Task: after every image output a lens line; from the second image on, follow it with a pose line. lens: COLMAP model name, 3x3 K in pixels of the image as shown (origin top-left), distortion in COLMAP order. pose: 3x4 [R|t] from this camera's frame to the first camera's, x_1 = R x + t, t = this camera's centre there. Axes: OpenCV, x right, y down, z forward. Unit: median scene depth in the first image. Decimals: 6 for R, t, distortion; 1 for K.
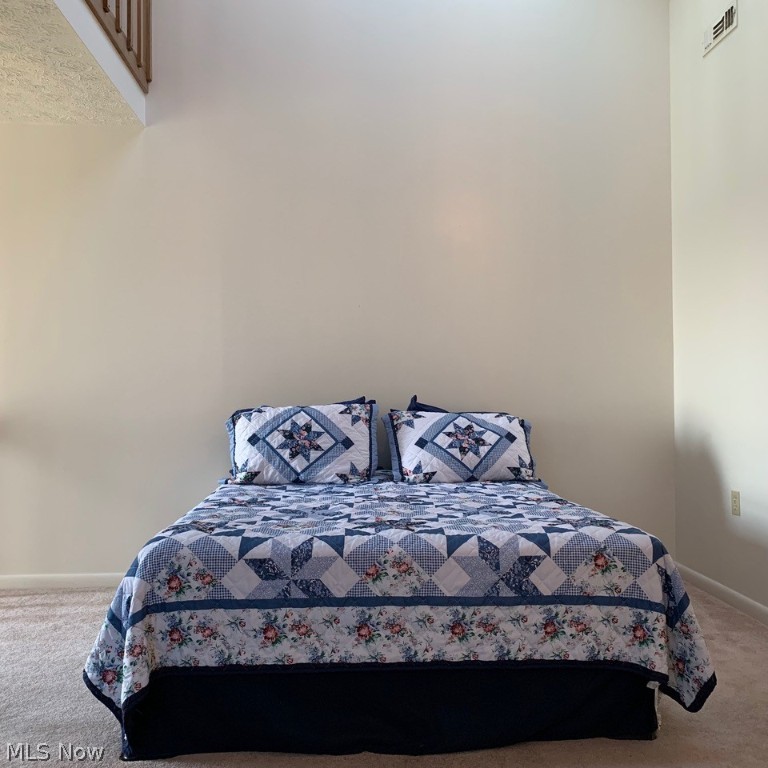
lens RADIAL K [[796.3, 0, 385.0], [0, 796.3, 378.8], [0, 0, 1]] dist [0.073236, 0.000000]
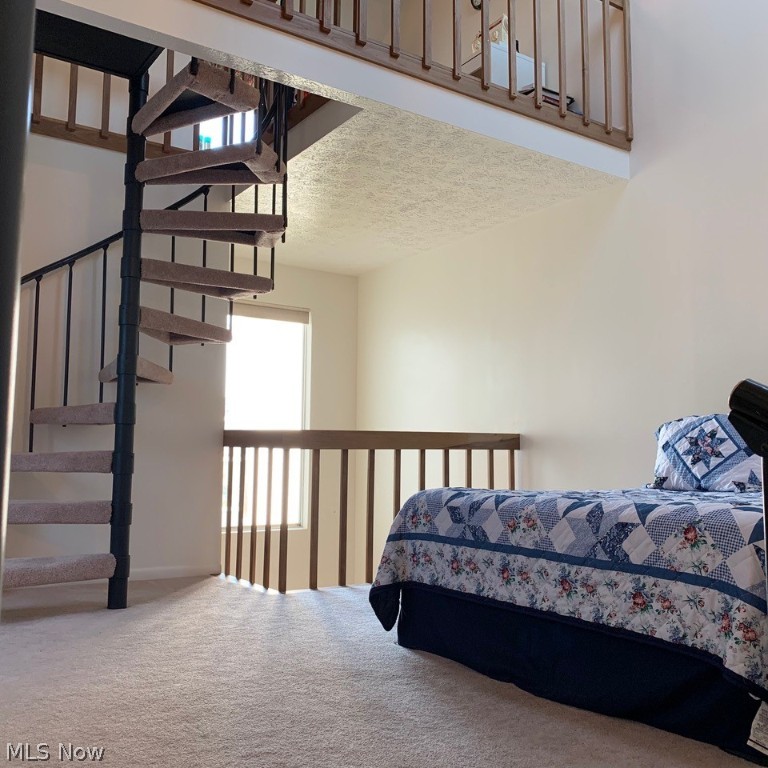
lens RADIAL K [[796.3, 0, 383.8], [0, 796.3, 389.1], [0, 0, 1]] dist [0.073236, 0.000000]
pose [[0.501059, -0.071992, -0.862413, 0.890718], [-0.000732, 0.996498, -0.083610, 0.142839], [0.865413, 0.042524, 0.499252, 0.255762]]
